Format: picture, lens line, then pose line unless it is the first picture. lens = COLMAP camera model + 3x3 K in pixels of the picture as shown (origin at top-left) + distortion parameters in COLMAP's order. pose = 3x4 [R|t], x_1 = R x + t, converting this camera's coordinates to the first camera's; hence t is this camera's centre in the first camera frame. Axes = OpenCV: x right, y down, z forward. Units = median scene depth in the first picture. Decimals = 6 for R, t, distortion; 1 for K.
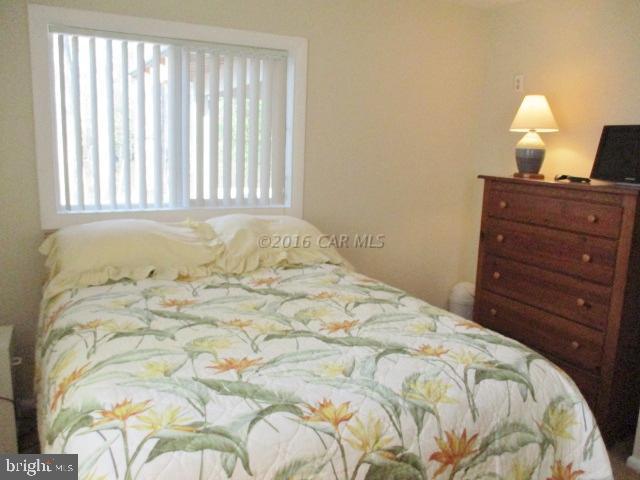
lens RADIAL K [[540.8, 0, 321.9], [0, 540.8, 244.4], [0, 0, 1]] dist [0.009820, -0.009940]
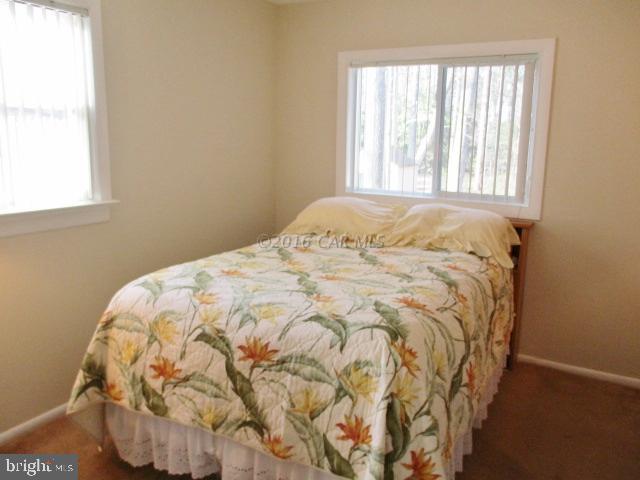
lens RADIAL K [[540.8, 0, 323.1], [0, 540.8, 238.2], [0, 0, 1]] dist [0.009820, -0.009940]
pose [[0.560656, 0.139036, -0.816293, 1.391492], [-0.159549, 0.985469, 0.058269, -0.022748], [0.812532, 0.097570, 0.574692, 0.281384]]
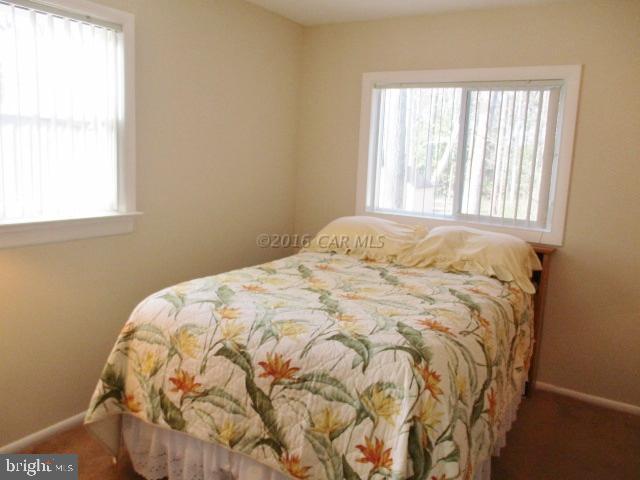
lens RADIAL K [[540.8, 0, 323.0], [0, 540.8, 238.8], [0, 0, 1]] dist [0.009820, -0.009940]
pose [[0.536751, 0.131168, -0.833483, 1.374290], [-0.191810, 0.980947, 0.030852, -0.018036], [0.821649, 0.143310, 0.551684, 0.255083]]
